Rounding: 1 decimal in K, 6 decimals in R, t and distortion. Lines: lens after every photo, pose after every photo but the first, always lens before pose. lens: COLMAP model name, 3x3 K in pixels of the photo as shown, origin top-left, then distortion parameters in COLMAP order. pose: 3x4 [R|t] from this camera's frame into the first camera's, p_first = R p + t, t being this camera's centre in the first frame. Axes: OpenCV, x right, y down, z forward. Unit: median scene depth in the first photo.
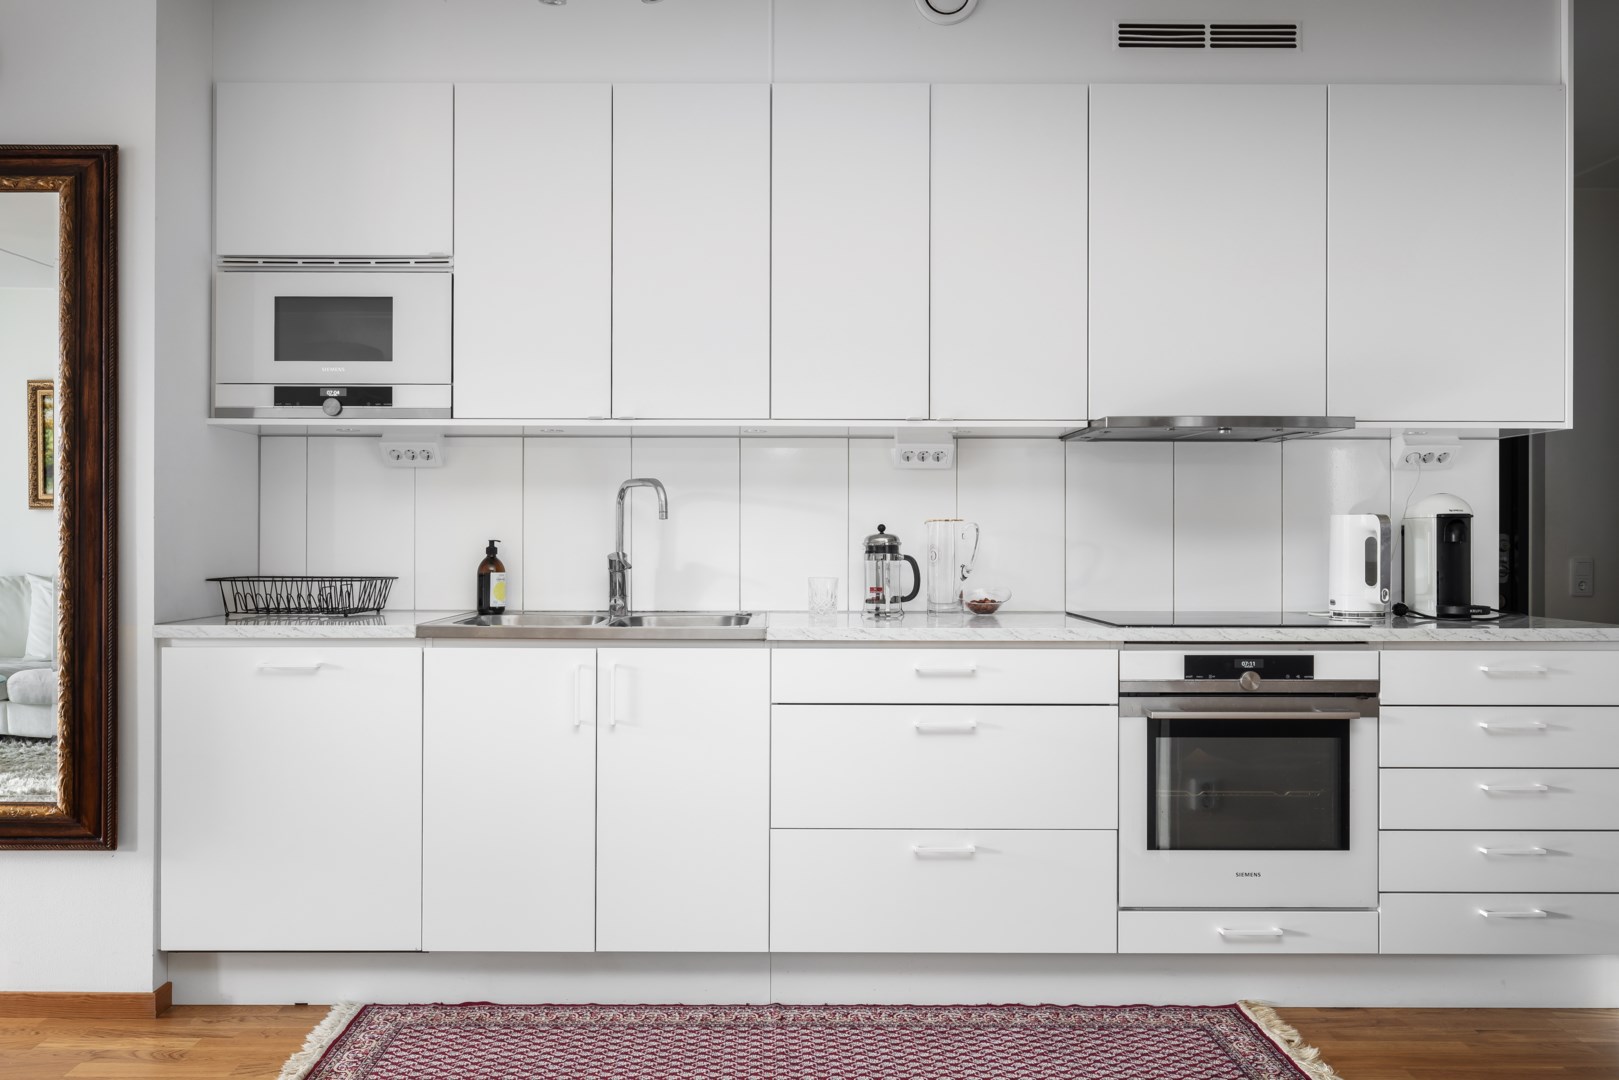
lens RADIAL K [[1316.4, 0, 806.1], [0, 1316.4, 540.5], [0, 0, 1]] dist [-0.000374, 0.004259]
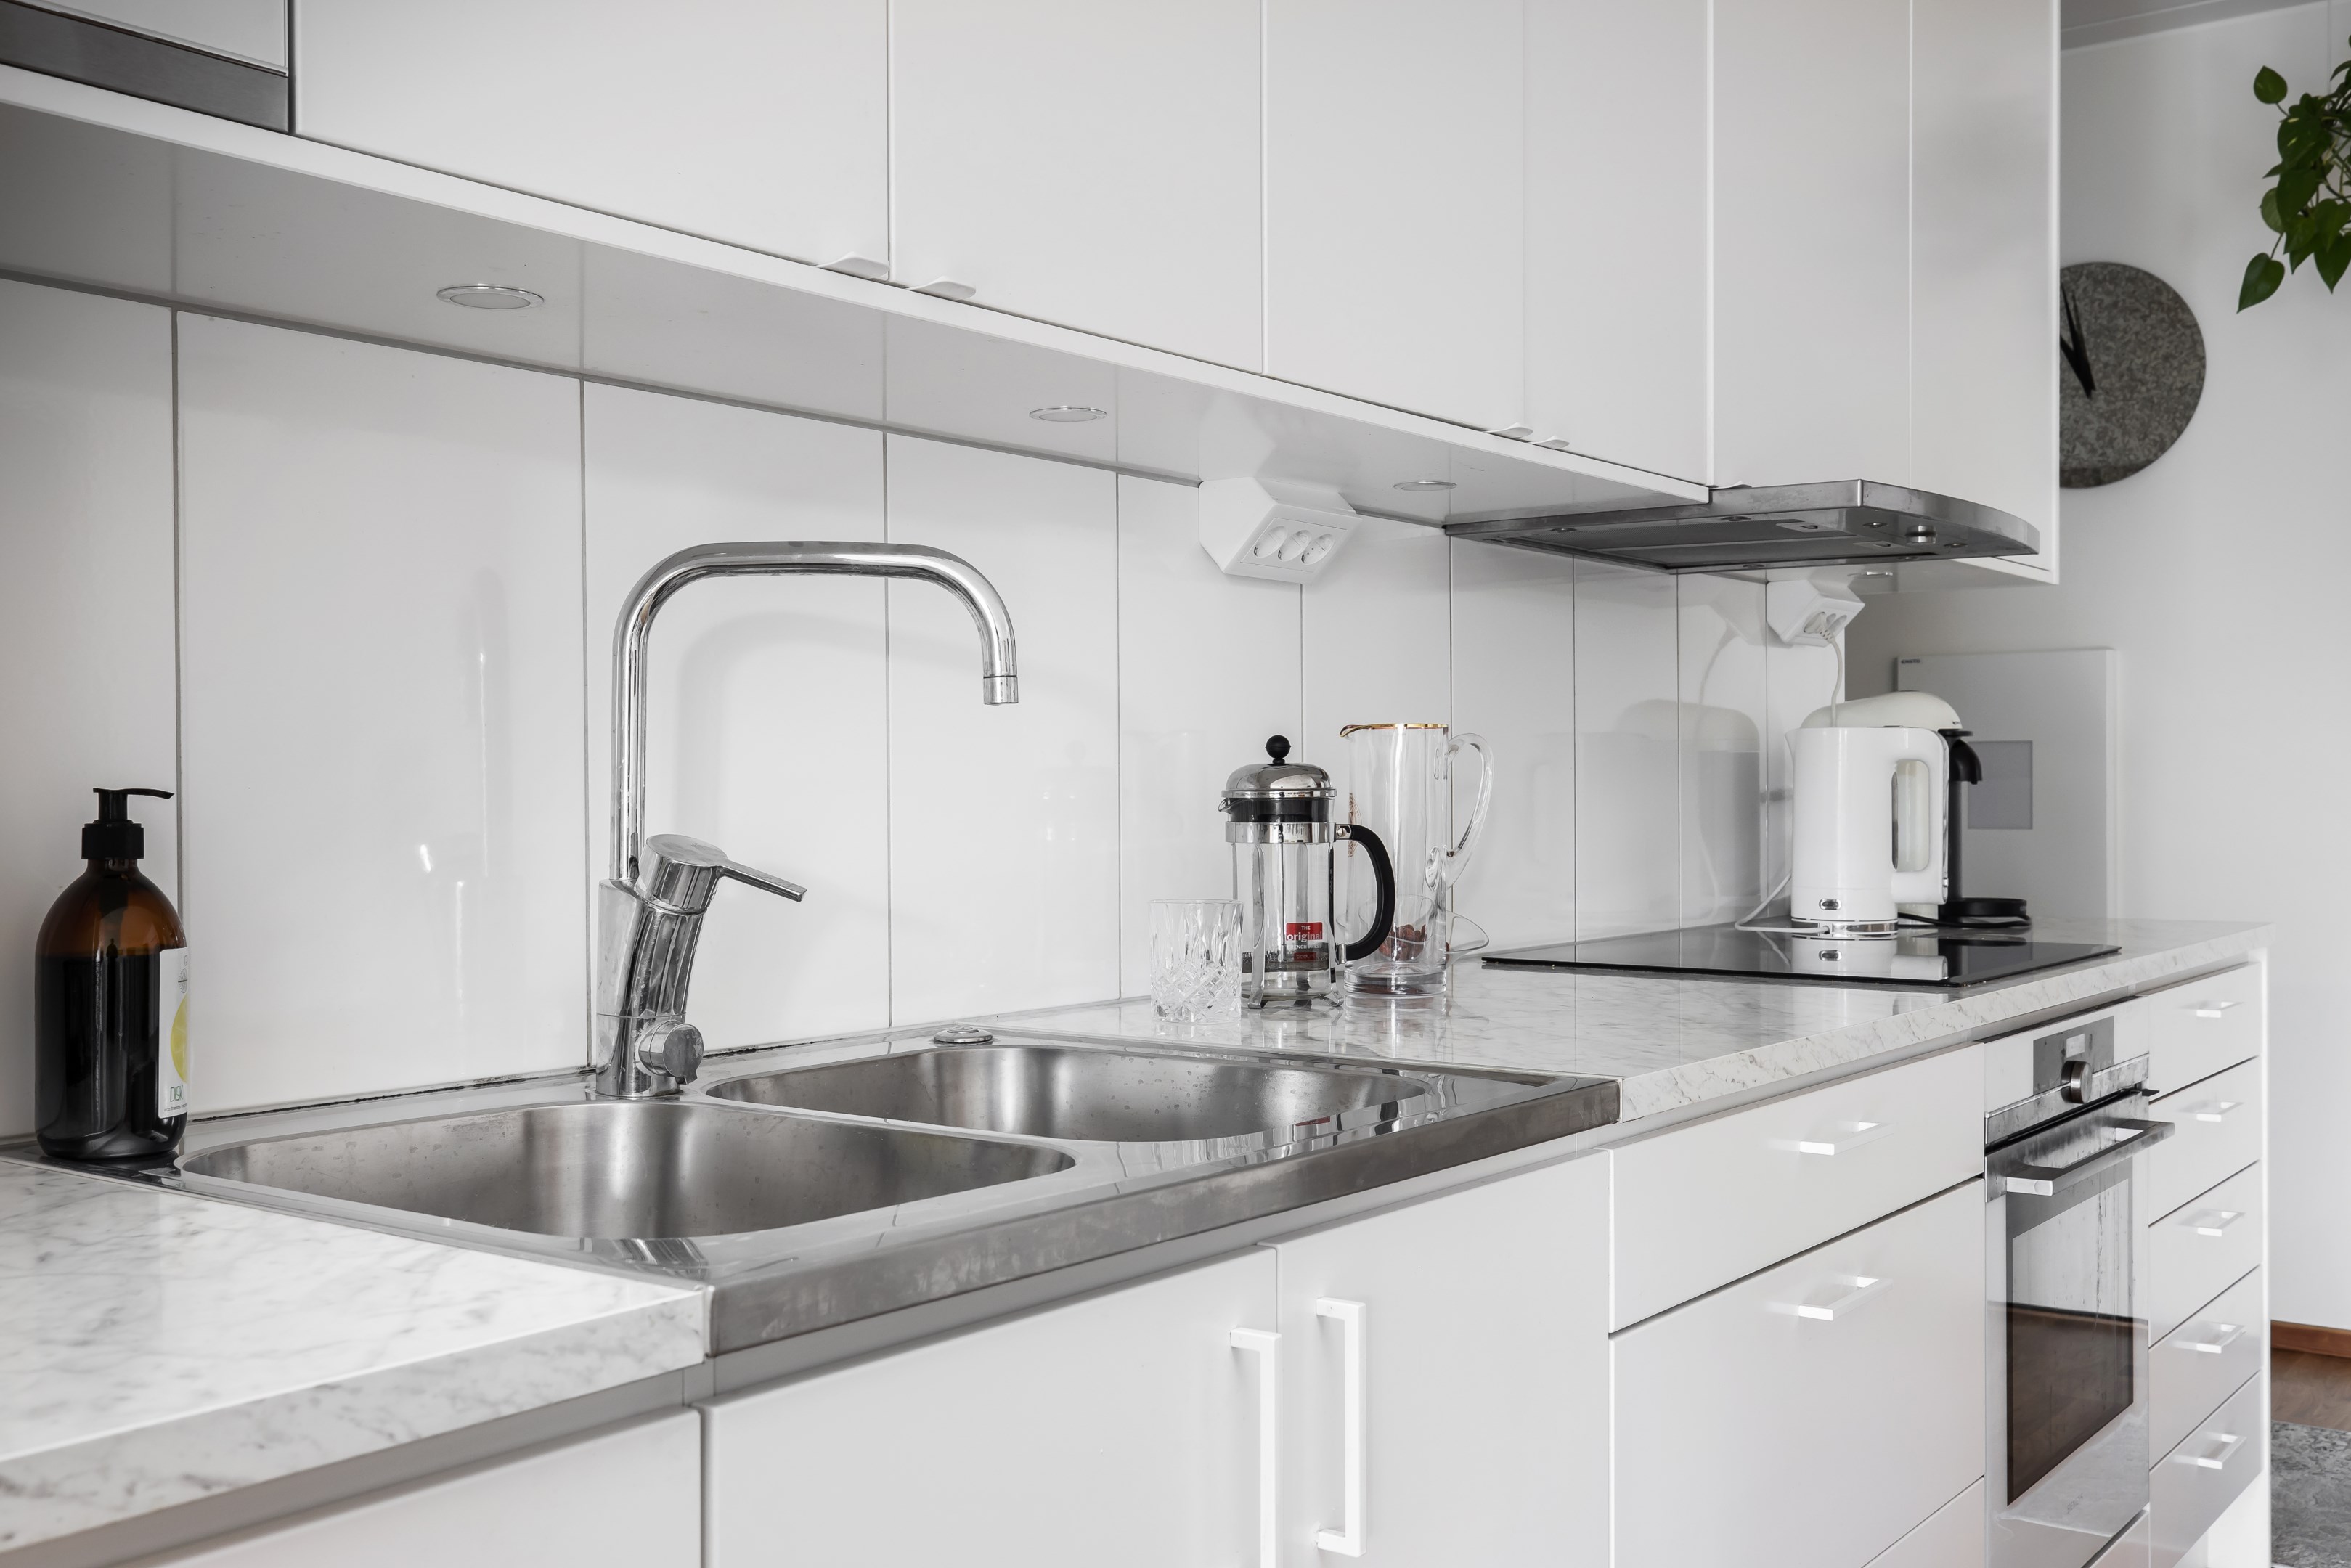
lens RADIAL K [[2277.3, 0, 1176.2], [0, 2277.3, 796.5], [0, 0, 1]] dist [0.053753, 0.000000]
pose [[0.597344, -0.008477, 0.801941, -0.429560], [0.002466, 0.999959, 0.008734, -0.001788], [-0.801982, -0.003240, 0.597340, 0.673110]]
